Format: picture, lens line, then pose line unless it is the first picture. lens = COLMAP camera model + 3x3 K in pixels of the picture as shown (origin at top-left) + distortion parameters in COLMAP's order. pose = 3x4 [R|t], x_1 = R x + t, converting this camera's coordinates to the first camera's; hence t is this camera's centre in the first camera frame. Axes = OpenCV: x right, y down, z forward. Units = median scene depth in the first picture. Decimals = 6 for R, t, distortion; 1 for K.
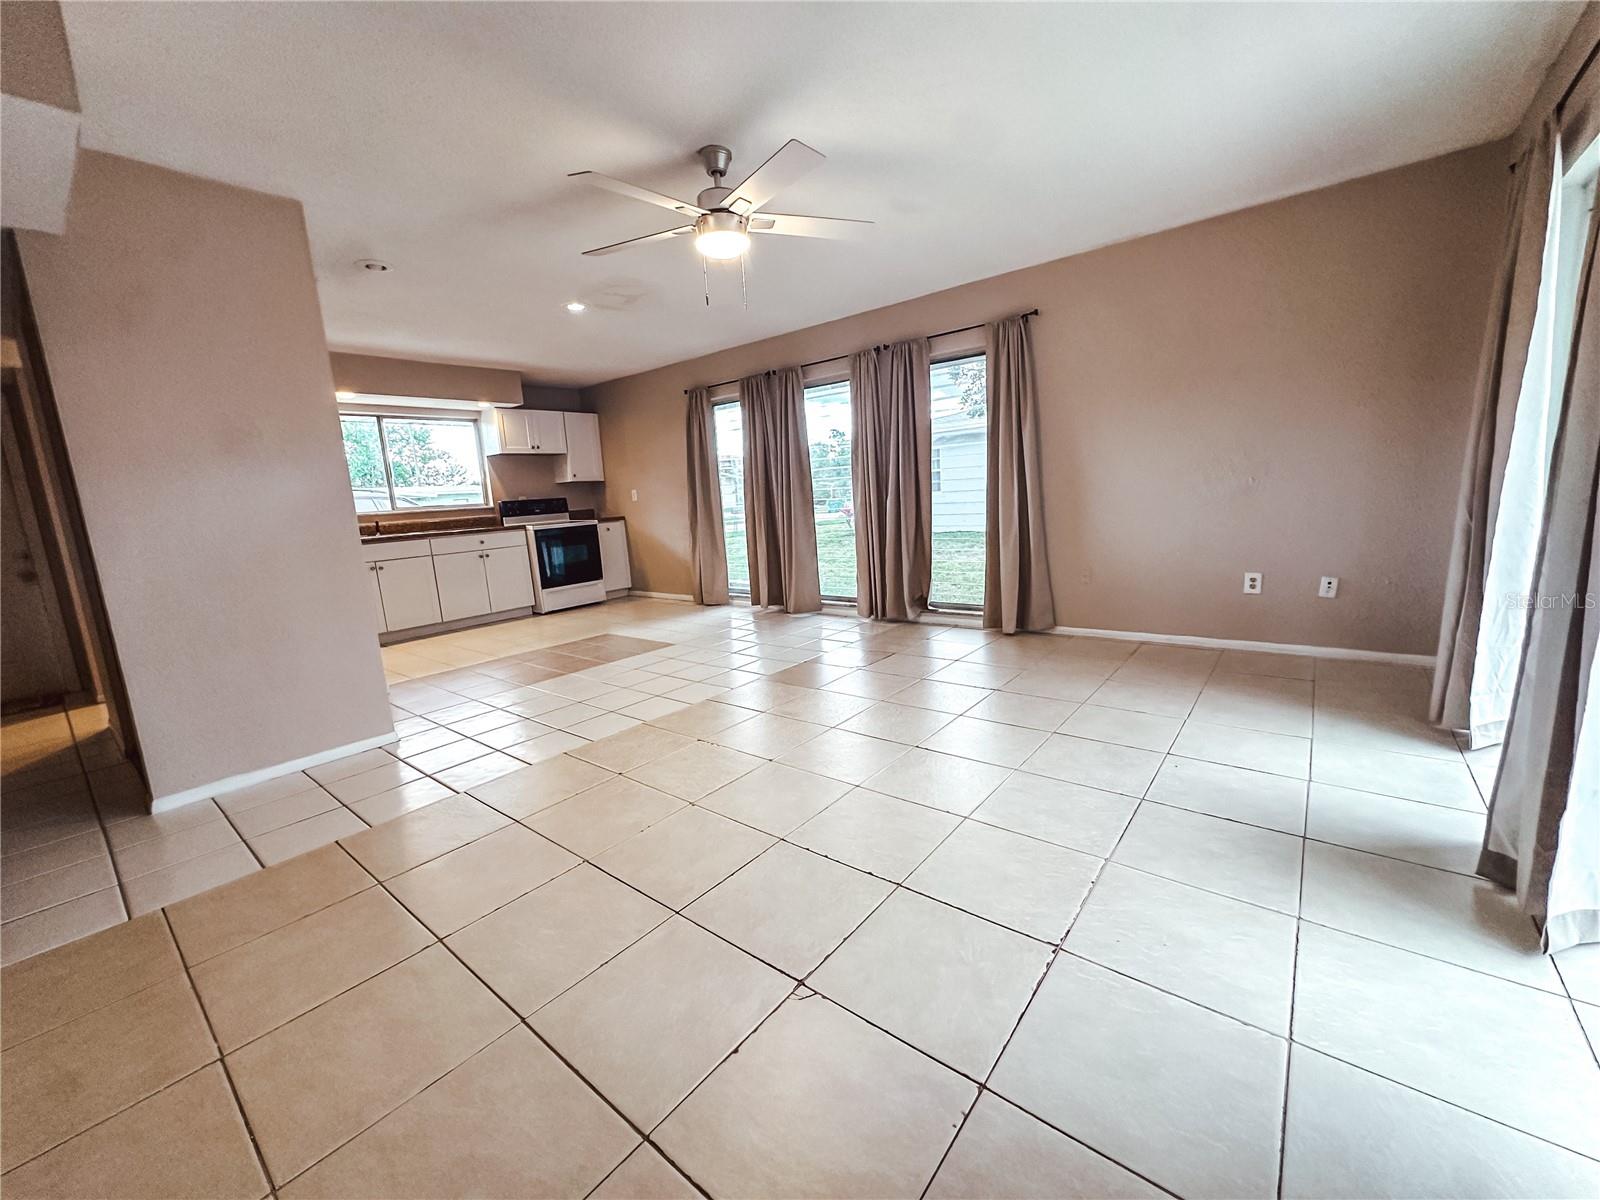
lens RADIAL K [[641.7, 0, 800.0], [0, 641.7, 600.0], [0, 0, 1]] dist [-0.002153, -0.000296]
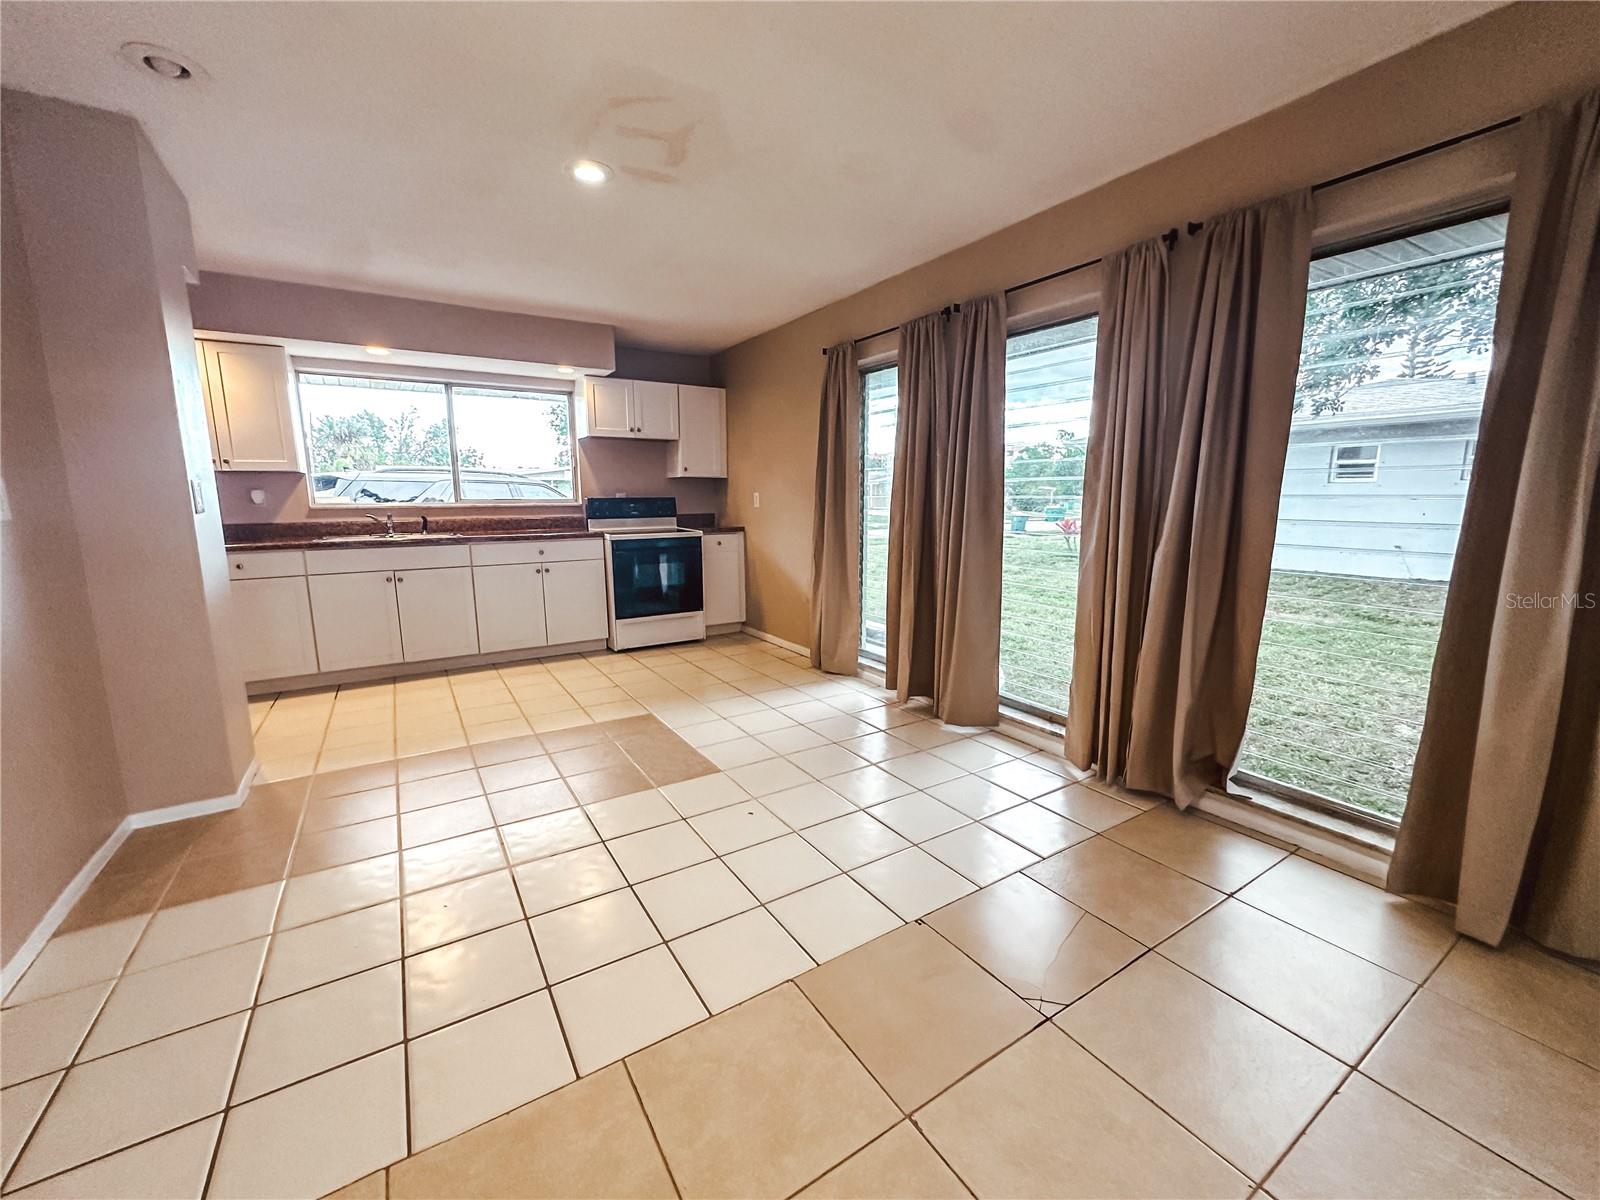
lens RADIAL K [[641.7, 0, 800.0], [0, 641.7, 600.0], [0, 0, 1]] dist [-0.002153, -0.000296]
pose [[0.946908, 0.108126, -0.302778, 0.024976], [-0.106538, 0.994069, 0.021807, -0.079688], [0.303340, 0.011609, 0.952812, 0.358041]]
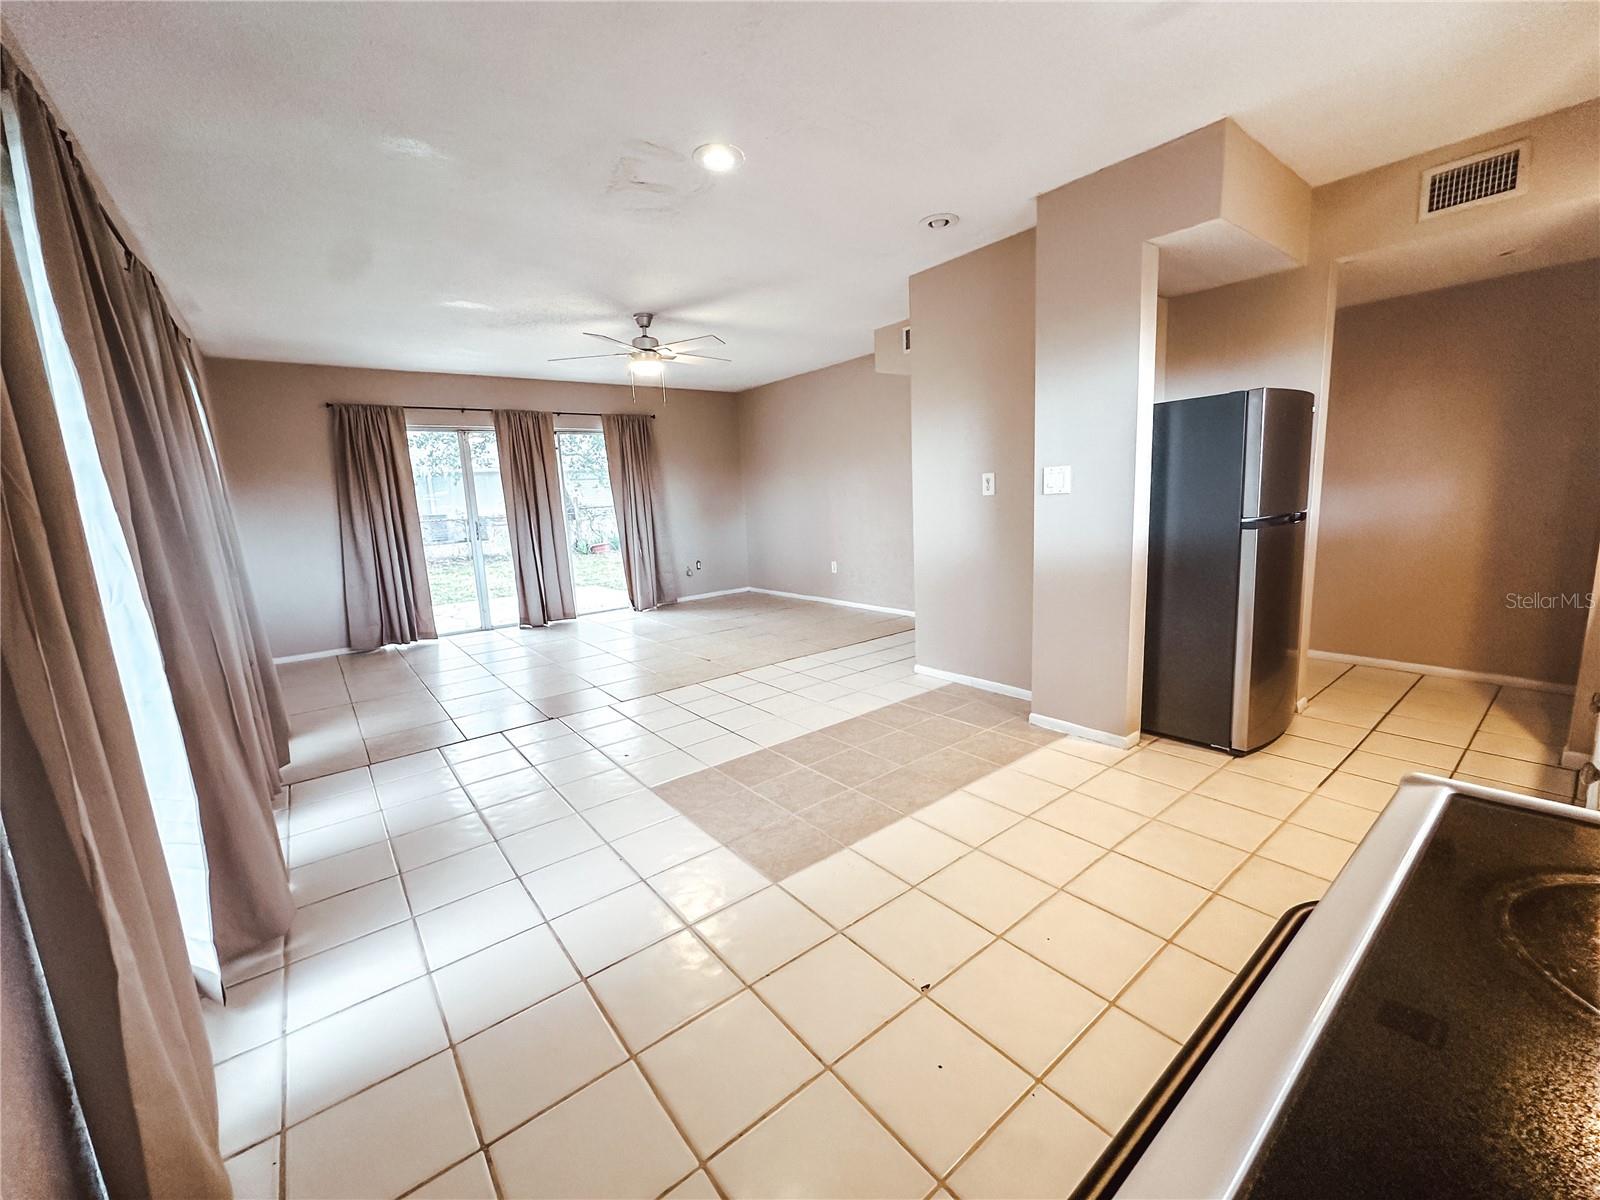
lens RADIAL K [[641.7, 0, 800.0], [0, 641.7, 600.0], [0, 0, 1]] dist [-0.002153, -0.000296]
pose [[-0.969046, 0.071047, 0.236436, -0.353223], [0.144420, 0.939873, 0.309486, -0.181555], [-0.200232, 0.334052, -0.921041, 1.094626]]
